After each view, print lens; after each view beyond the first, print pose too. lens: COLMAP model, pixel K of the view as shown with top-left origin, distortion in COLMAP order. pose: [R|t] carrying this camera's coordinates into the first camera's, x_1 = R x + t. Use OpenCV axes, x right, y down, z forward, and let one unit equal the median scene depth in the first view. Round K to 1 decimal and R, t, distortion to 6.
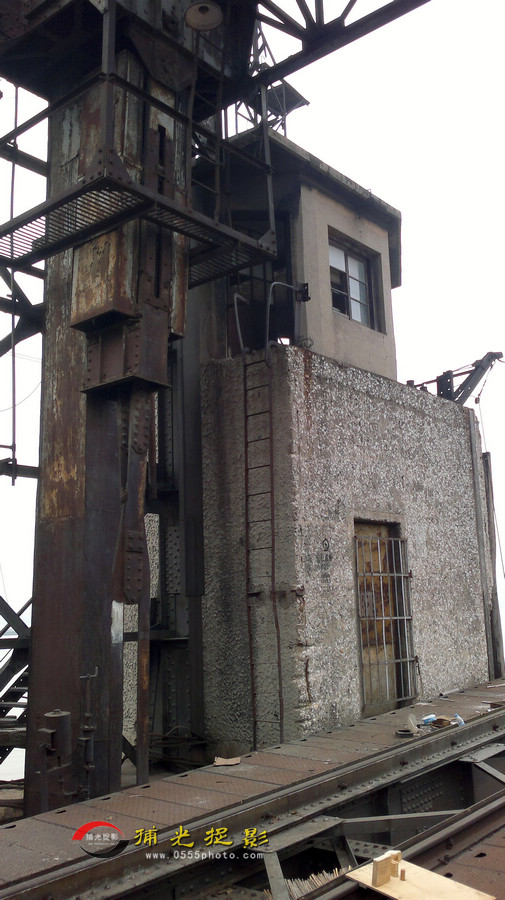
lens RADIAL K [[834.9, 0, 252.5], [0, 834.9, 450.0], [0, 0, 1]] dist [-0.038655, -0.018154]
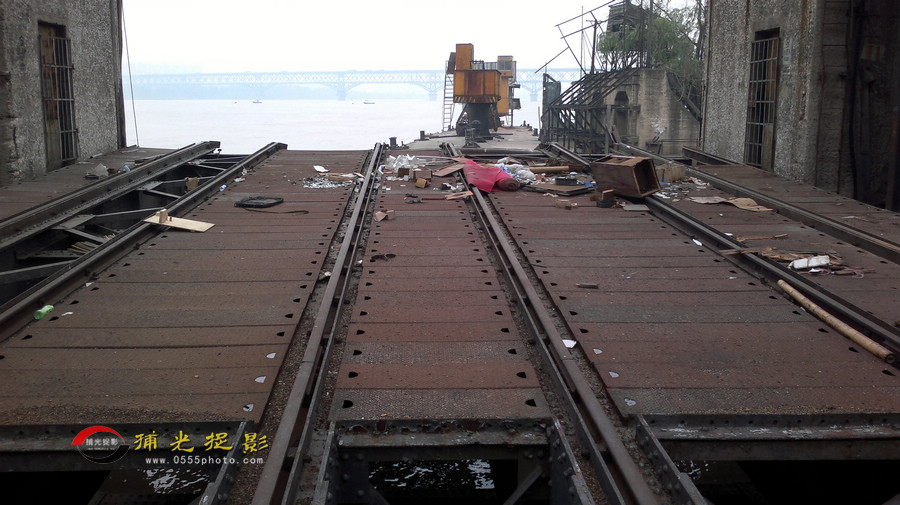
lens RADIAL K [[834.9, 0, 437.7], [0, 834.9, 265.4], [0, 0, 1]] dist [-0.038655, -0.018154]
pose [[0.730798, -0.097483, 0.675598, -0.328019], [-0.161108, 0.937154, 0.309495, -0.056961], [-0.663309, -0.335022, 0.669164, -0.386419]]
